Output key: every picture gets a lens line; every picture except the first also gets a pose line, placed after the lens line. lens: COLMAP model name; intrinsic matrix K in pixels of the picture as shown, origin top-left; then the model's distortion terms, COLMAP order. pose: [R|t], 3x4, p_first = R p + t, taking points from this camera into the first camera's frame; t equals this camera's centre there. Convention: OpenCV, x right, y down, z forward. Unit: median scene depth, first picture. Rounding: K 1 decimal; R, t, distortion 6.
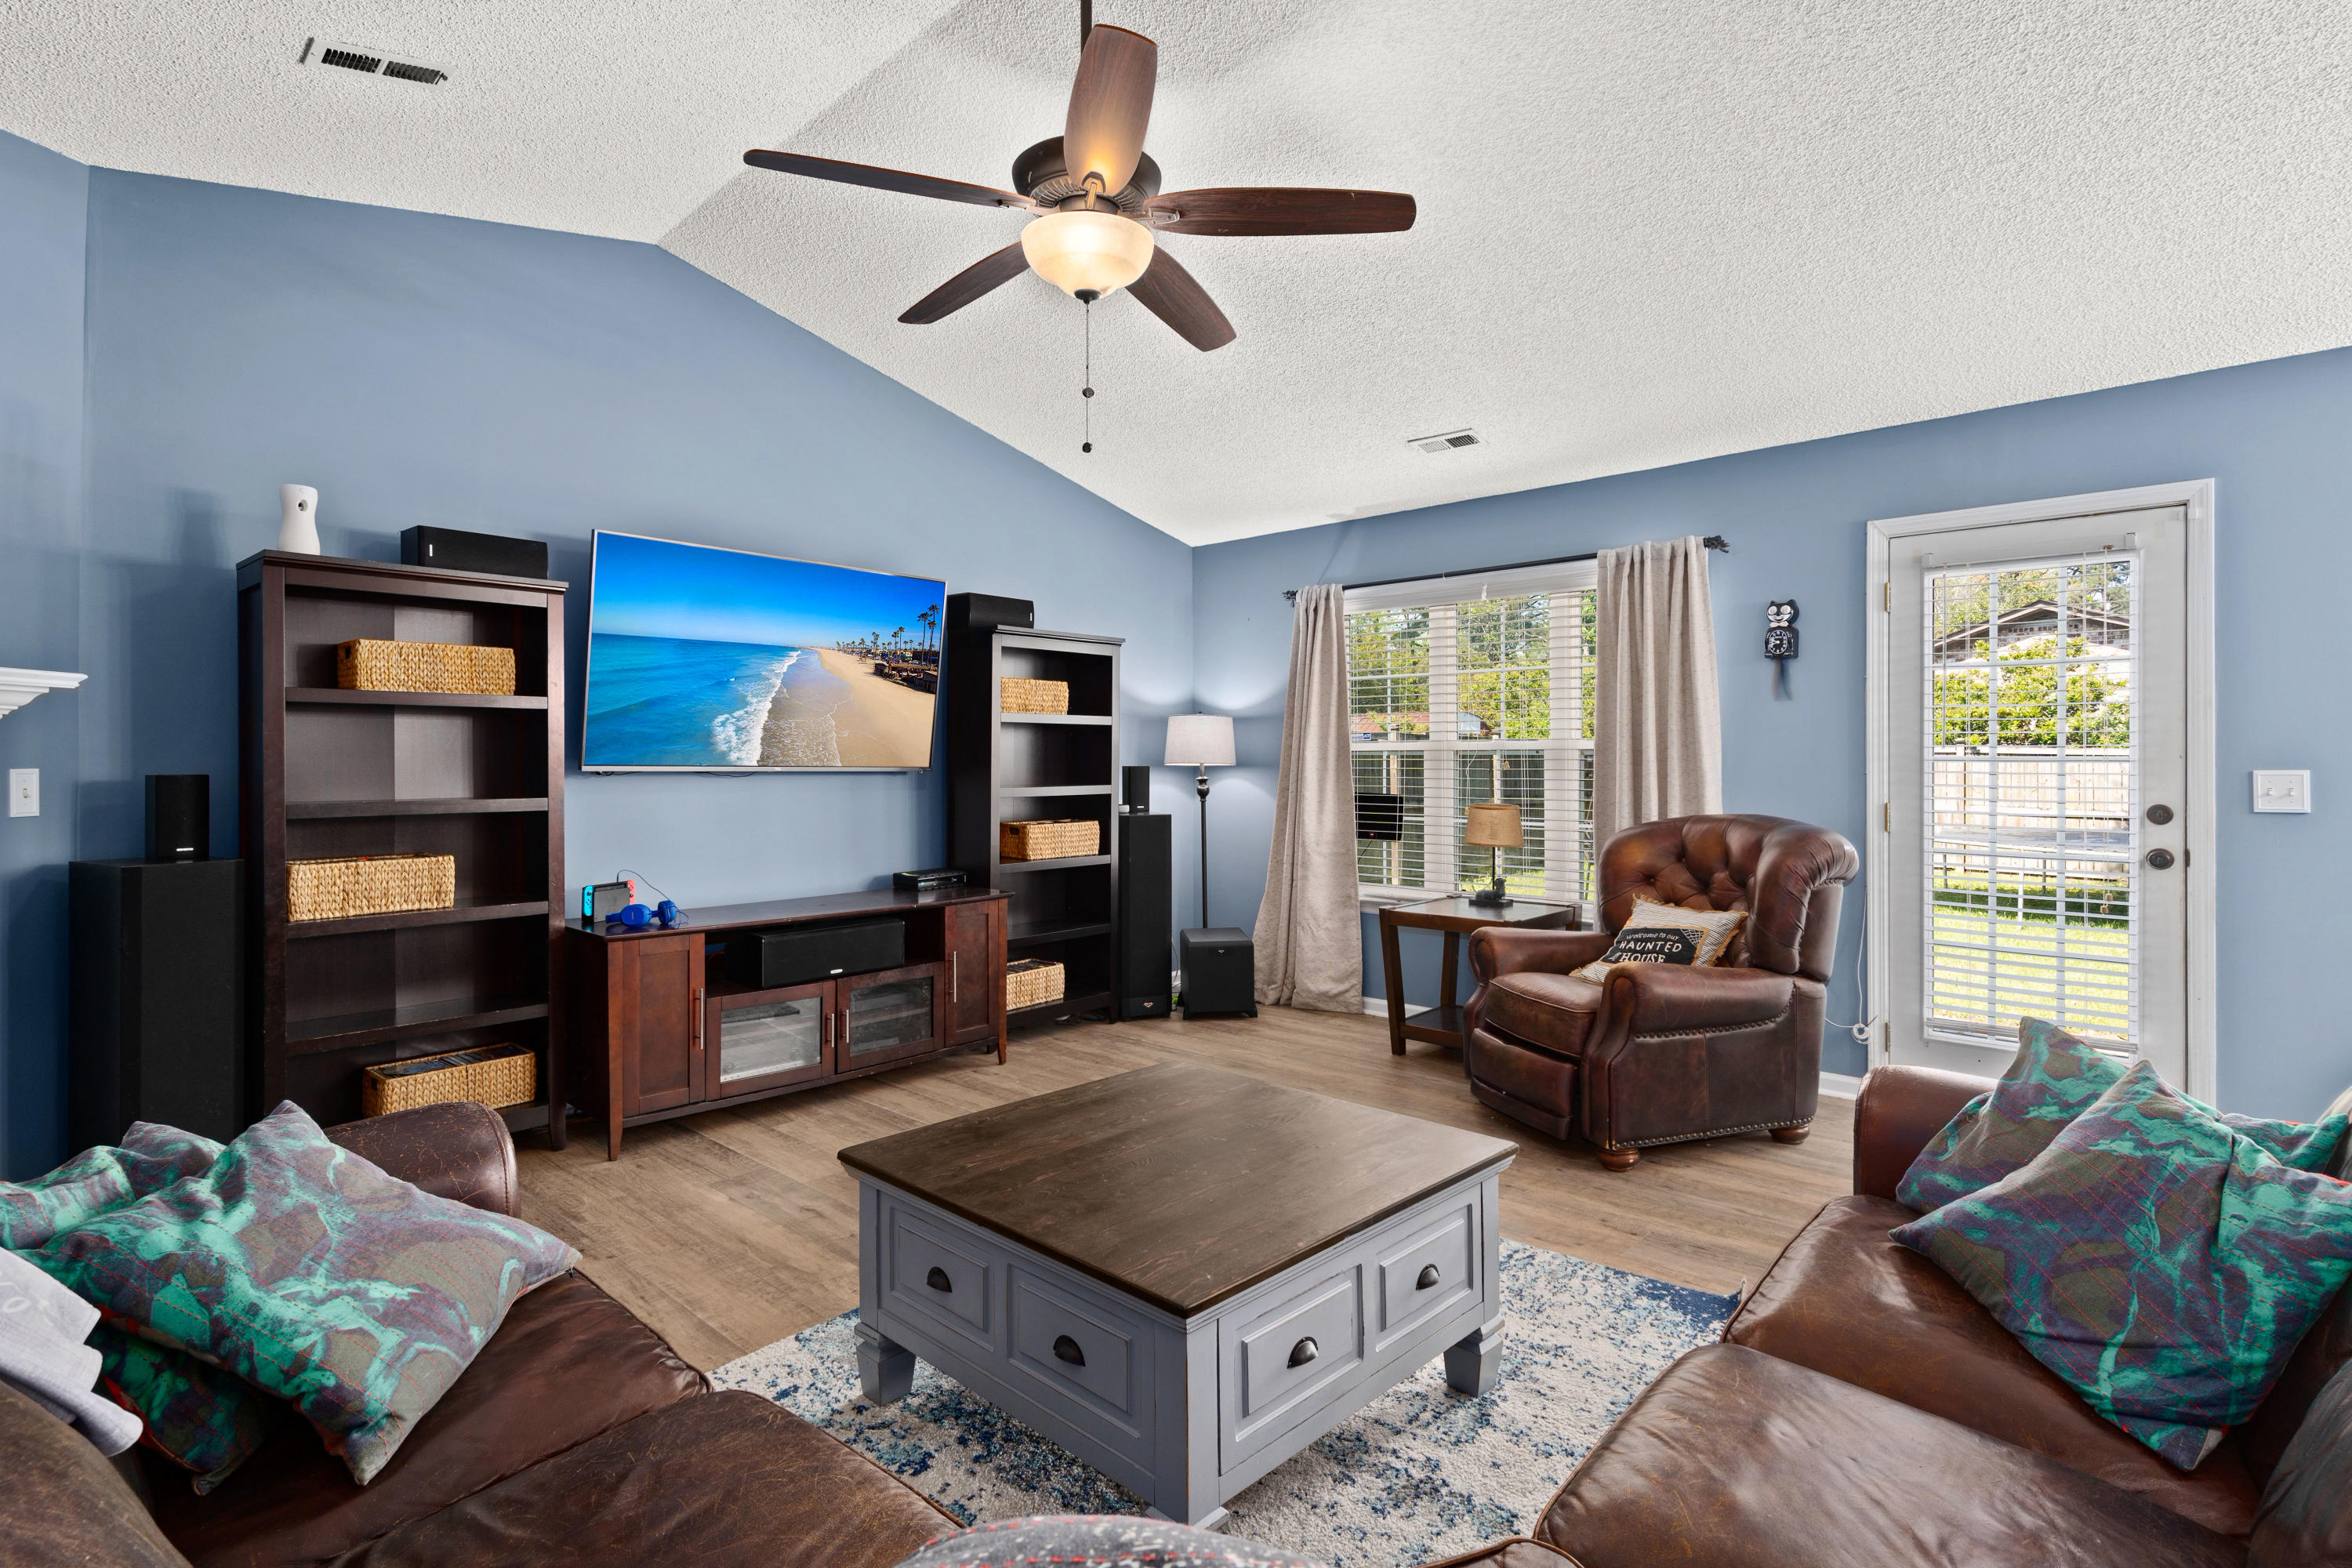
lens RADIAL K [[1133.1, 0, 1198.6], [0, 1133.1, 732.9], [0, 0, 1]] dist [-0.001165, 0.001065]
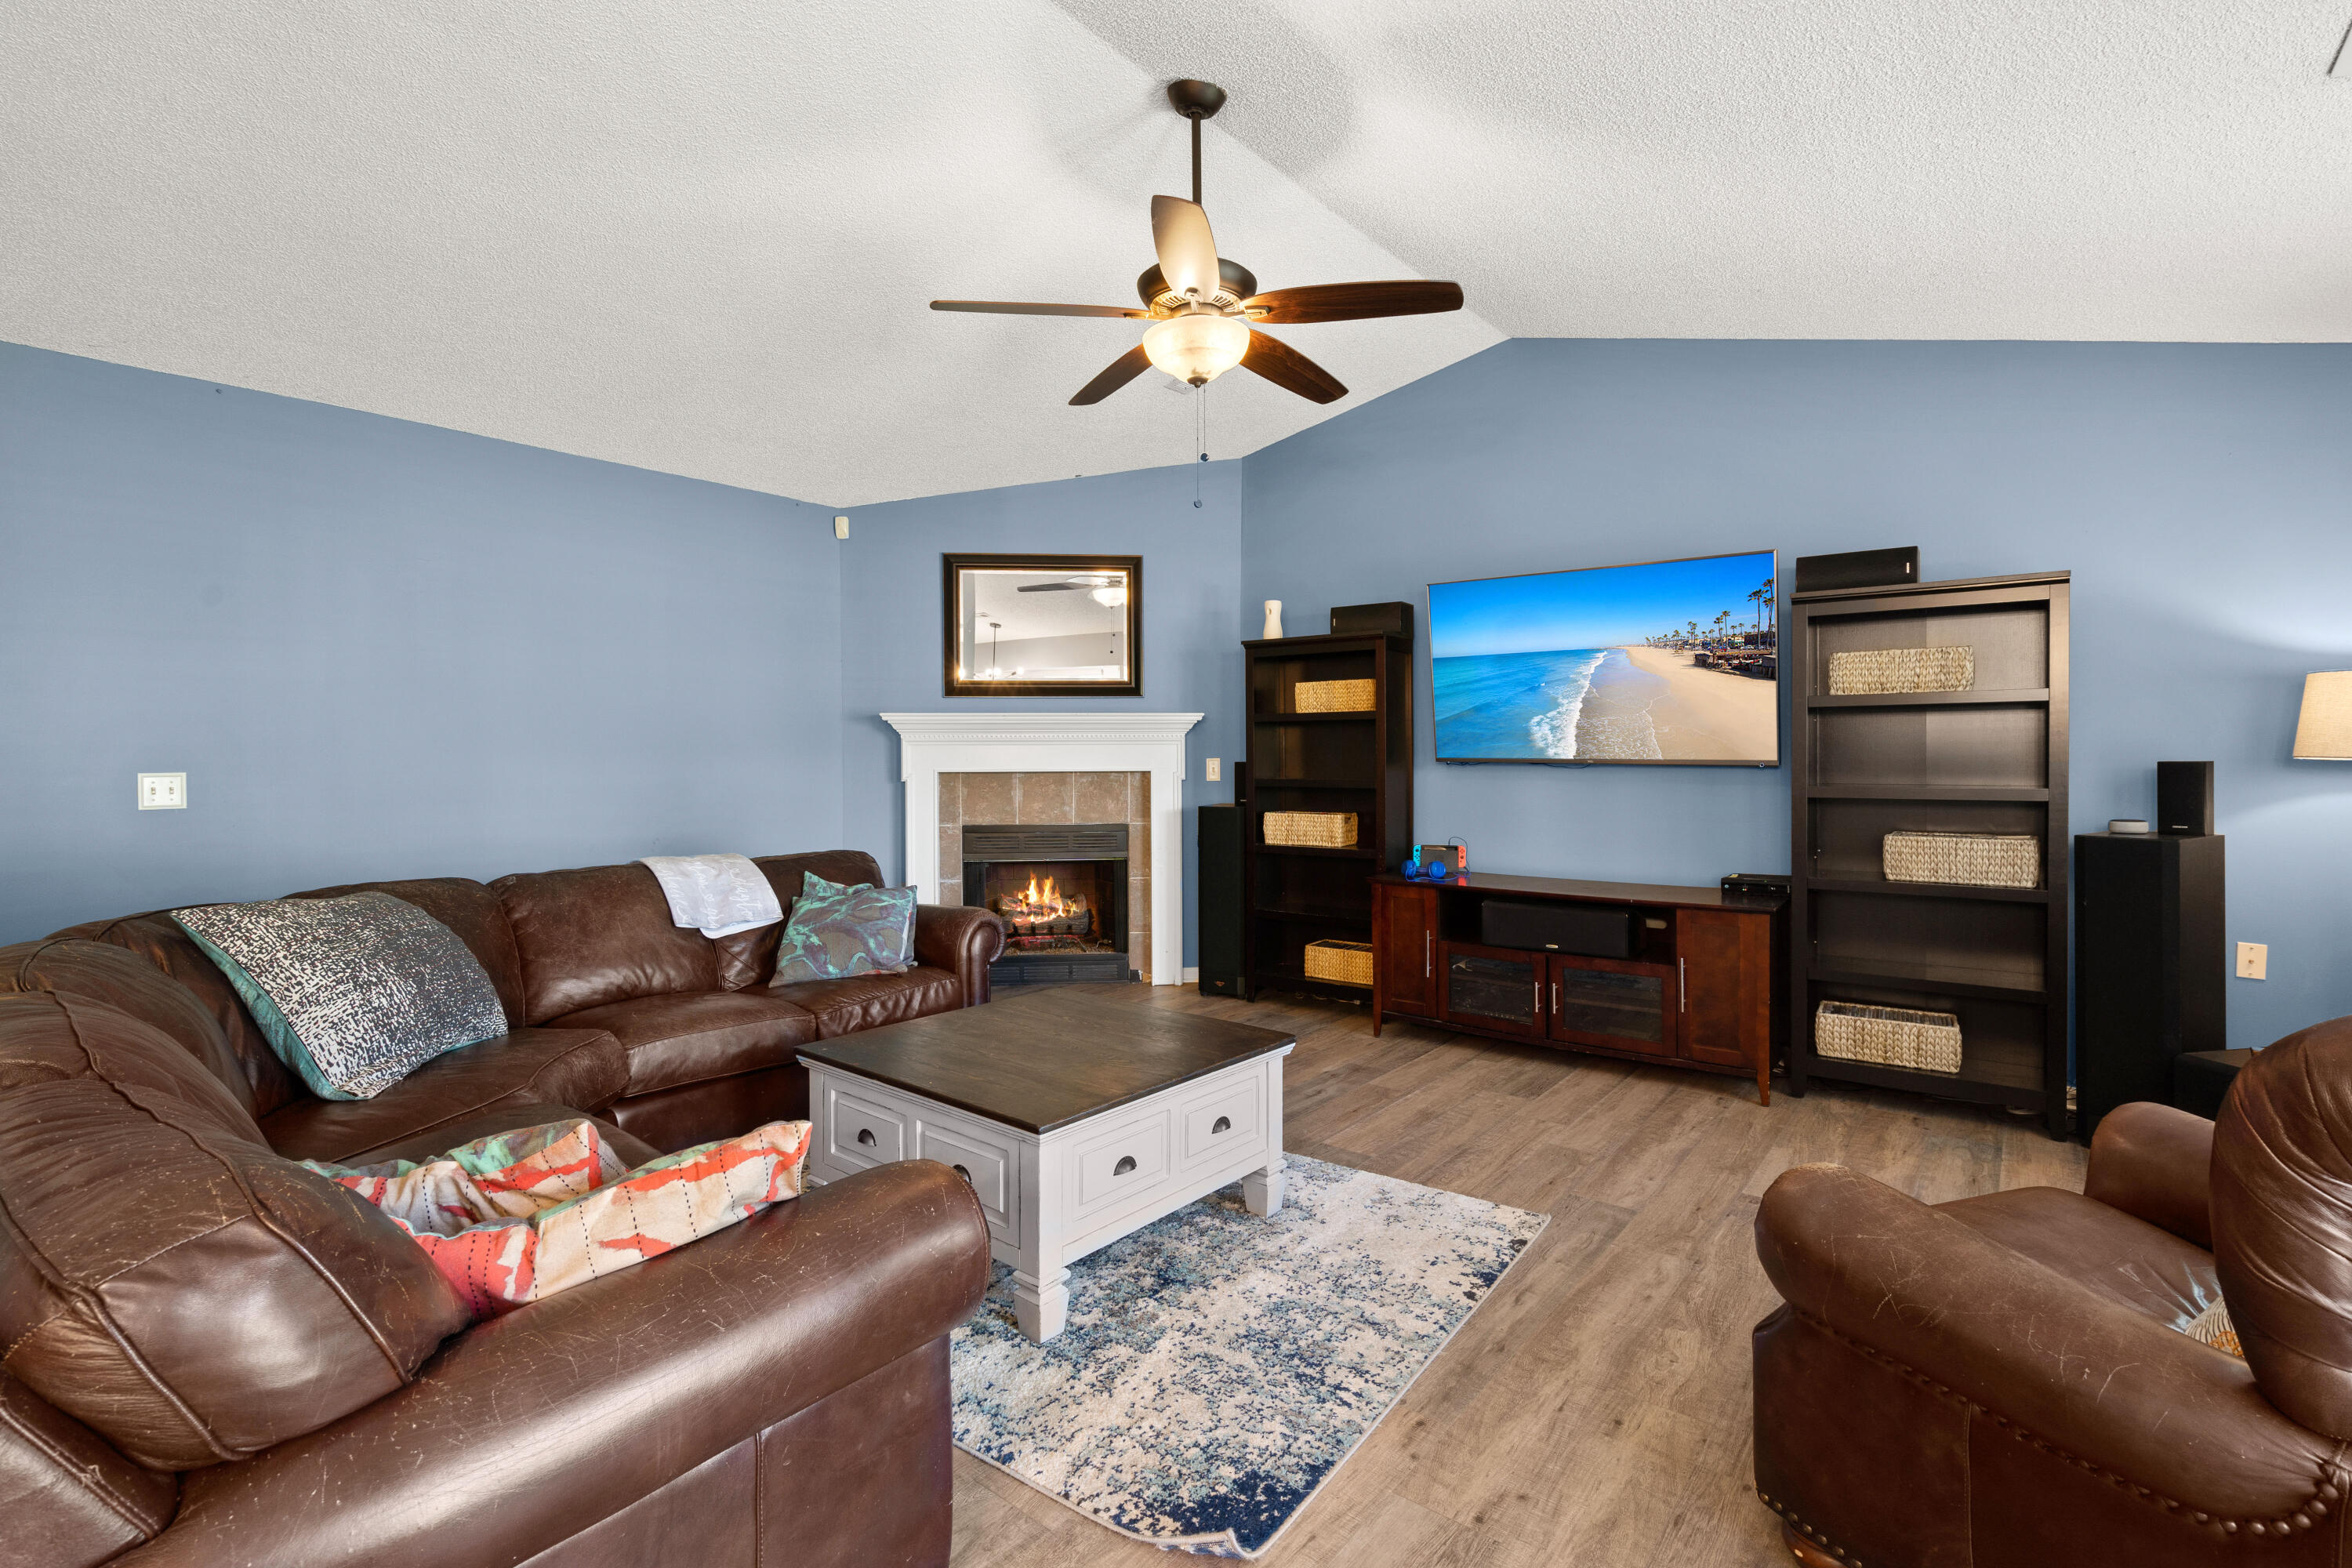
lens RADIAL K [[1108.7, 0, 1242.1], [0, 1108.7, 762.7], [0, 0, 1]] dist [-0.008732, 0.001726]
pose [[0.088109, 0.006767, -0.996088, 0.670953], [0.025371, 0.999637, 0.009035, 0.014036], [0.995788, -0.026068, 0.087906, 0.571727]]
